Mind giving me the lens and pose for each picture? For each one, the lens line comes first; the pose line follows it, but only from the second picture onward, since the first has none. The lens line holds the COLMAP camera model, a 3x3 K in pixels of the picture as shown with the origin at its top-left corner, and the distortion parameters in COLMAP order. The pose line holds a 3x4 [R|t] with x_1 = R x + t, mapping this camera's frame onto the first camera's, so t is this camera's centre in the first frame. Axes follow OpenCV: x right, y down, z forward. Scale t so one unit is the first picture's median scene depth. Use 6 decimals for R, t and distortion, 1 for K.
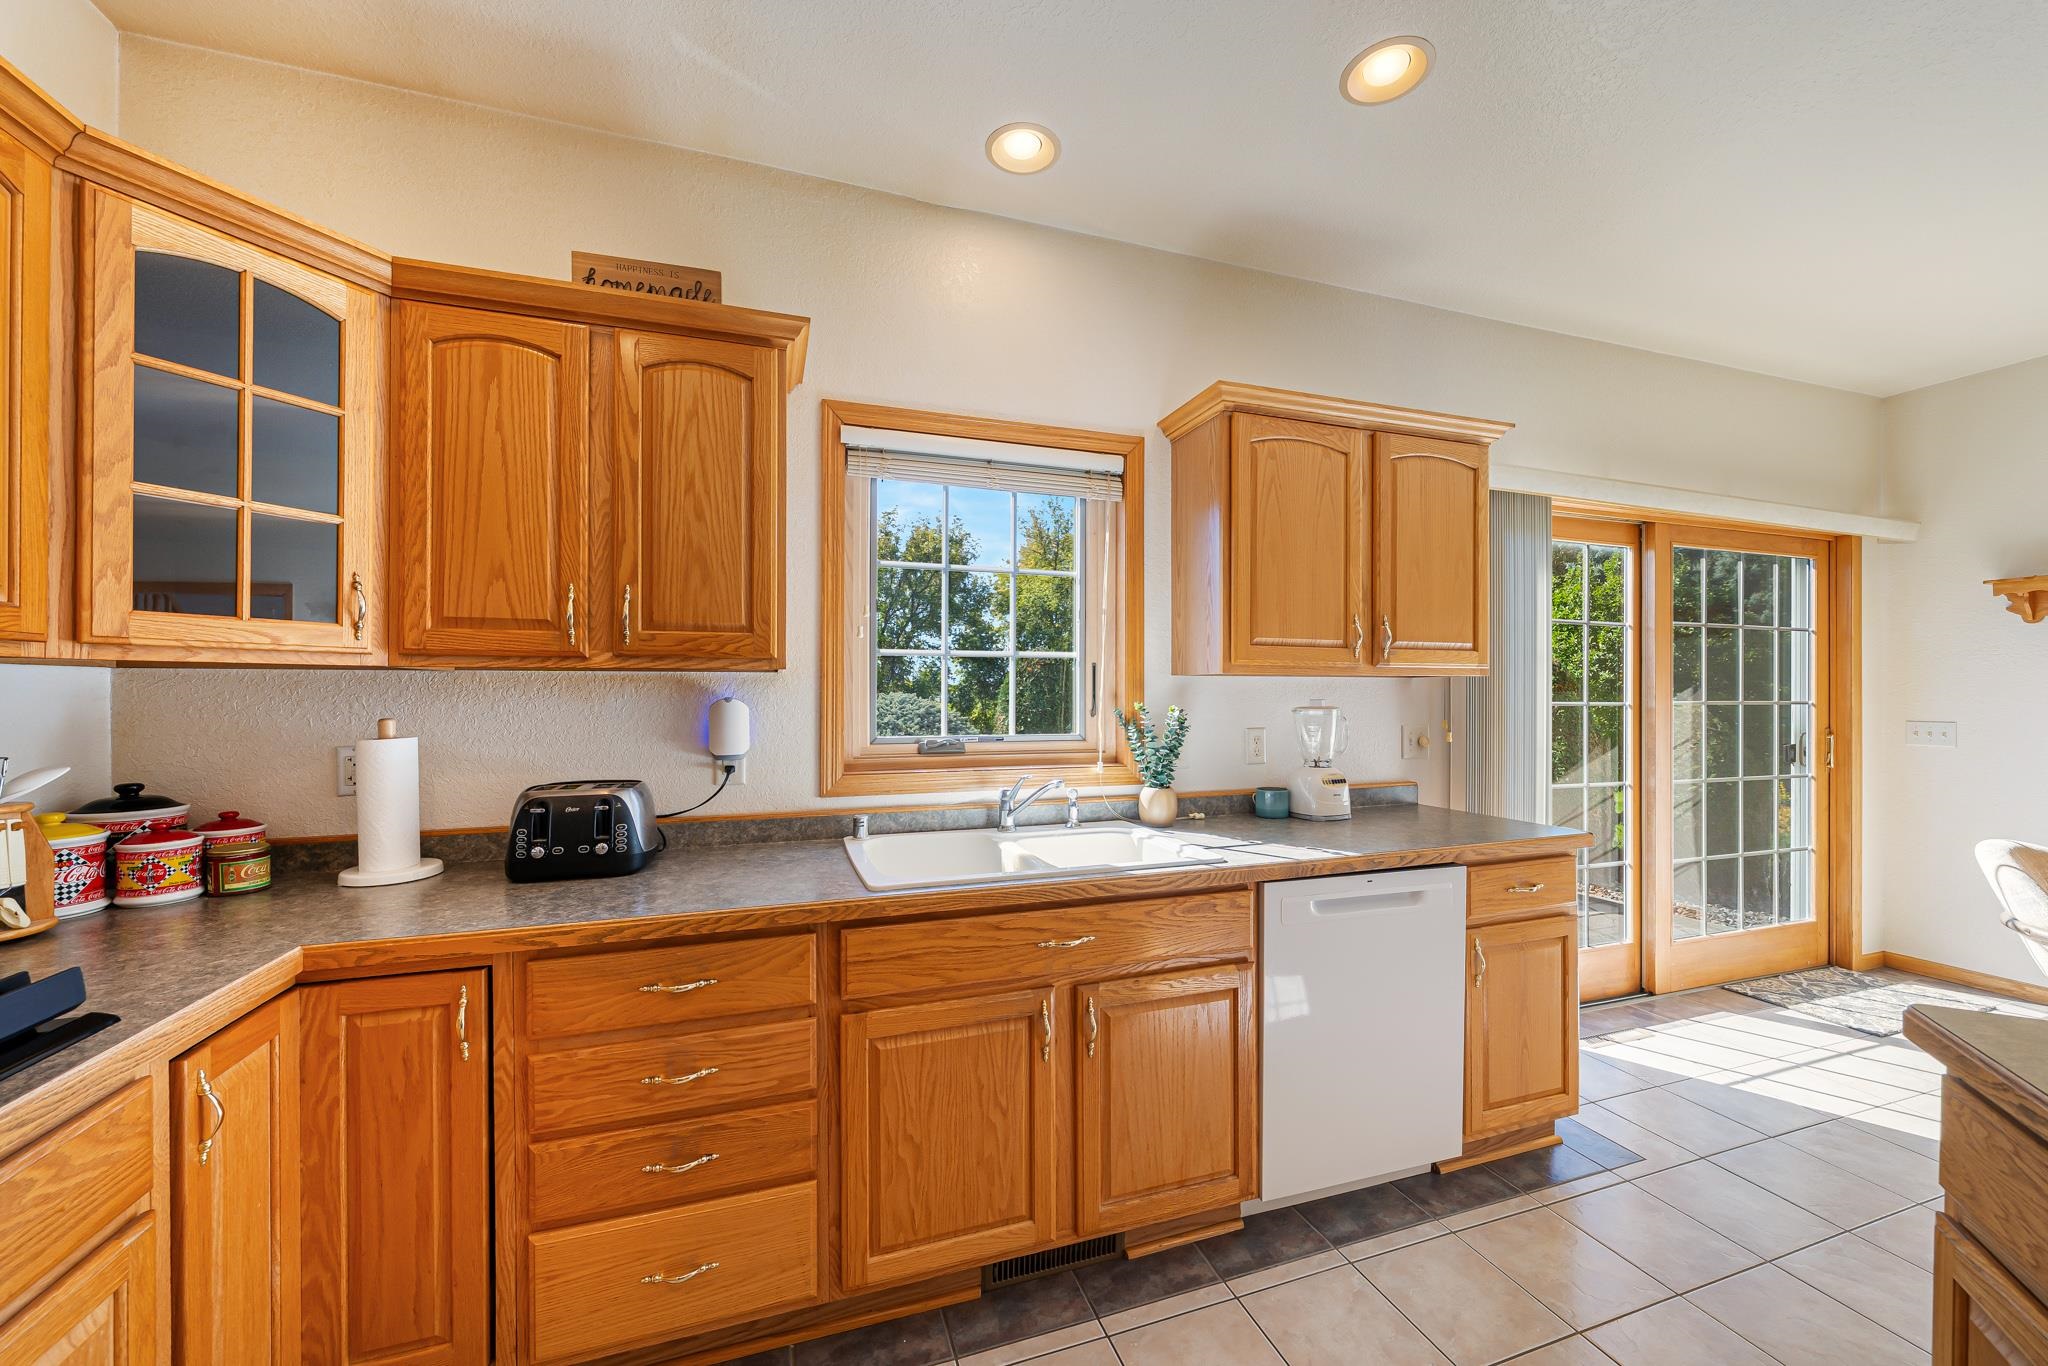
lens RADIAL K [[749.8, 0, 1018.3], [0, 749.8, 695.0], [0, 0, 1]] dist [0.002921, 0.000351]
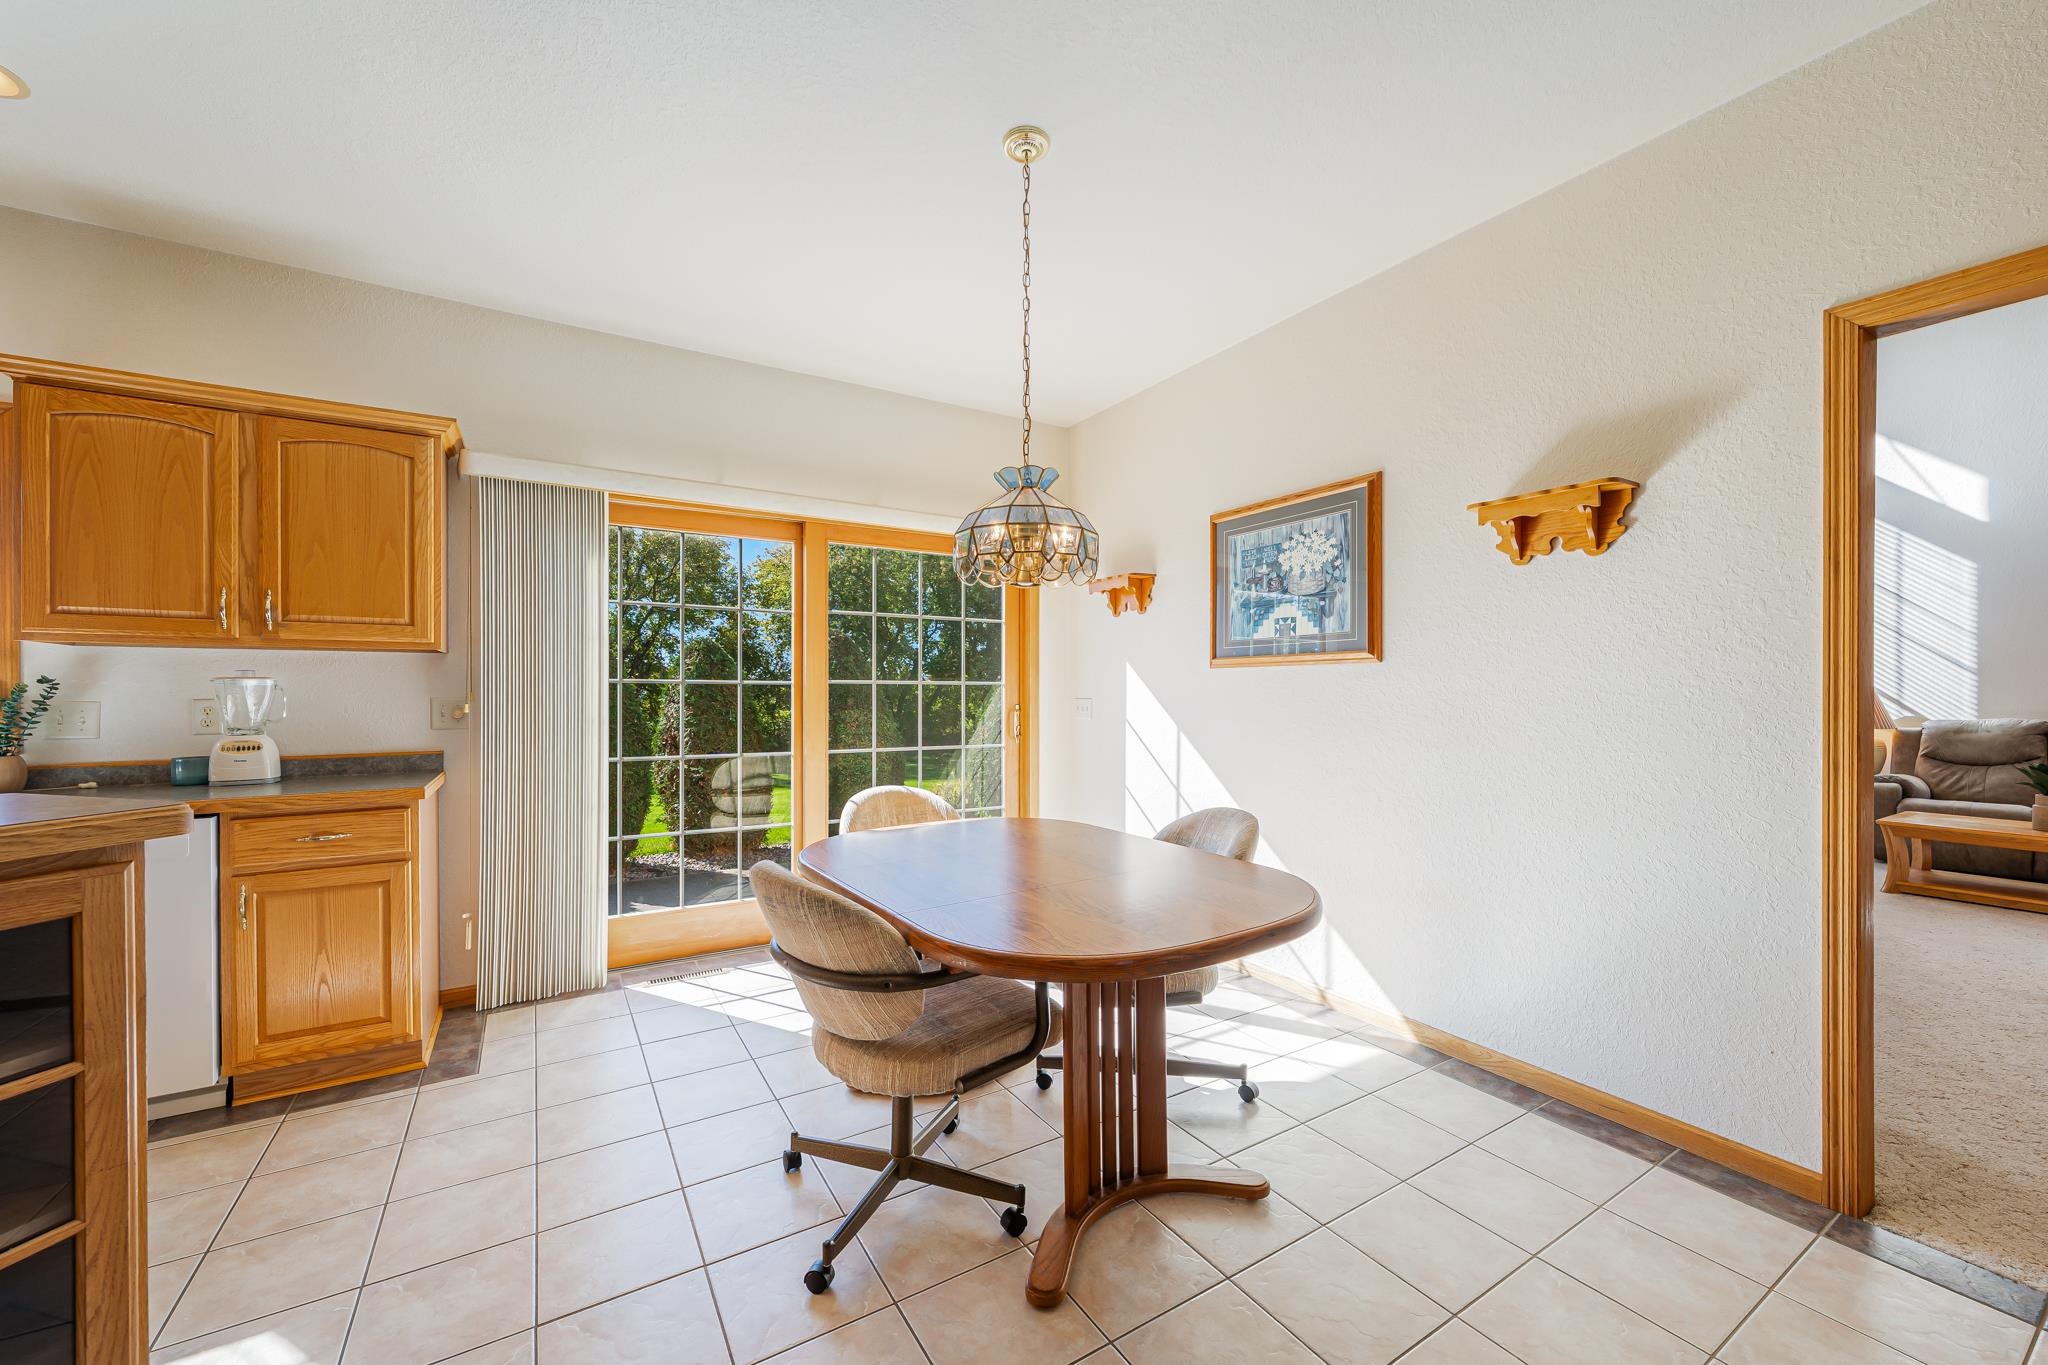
lens RADIAL K [[788.5, 0, 1025.1], [0, 788.5, 697.5], [0, 0, 1]] dist [-0.002245, -0.000141]
pose [[0.971040, -0.003214, 0.238895, 0.522028], [0.002779, 0.999994, 0.002158, 0.019218], [-0.238900, -0.001431, 0.971043, -0.137059]]
